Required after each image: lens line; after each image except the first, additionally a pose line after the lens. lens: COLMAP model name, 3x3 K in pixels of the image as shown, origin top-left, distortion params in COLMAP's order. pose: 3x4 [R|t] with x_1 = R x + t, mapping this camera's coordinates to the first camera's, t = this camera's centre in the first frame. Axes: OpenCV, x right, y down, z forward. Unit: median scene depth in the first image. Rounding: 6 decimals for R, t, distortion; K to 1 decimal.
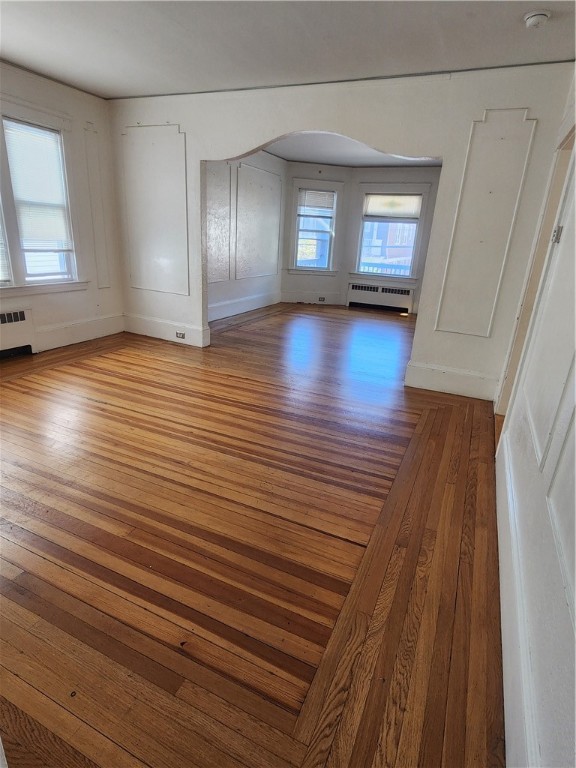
lens RADIAL K [[419.5, 0, 291.2], [0, 419.5, 387.3], [0, 0, 1]] dist [-0.002692, 0.000995]
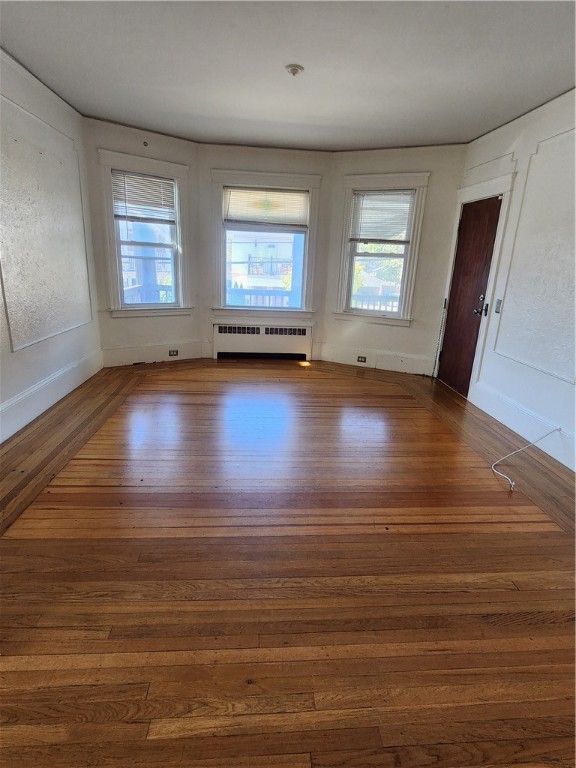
lens RADIAL K [[419.5, 0, 292.0], [0, 419.5, 380.6], [0, 0, 1]] dist [-0.002692, 0.000995]
pose [[0.873042, -0.151582, 0.463488, -0.070511], [0.164859, 0.986244, 0.012014, -0.156595], [-0.458933, 0.065921, 0.886022, 0.396889]]
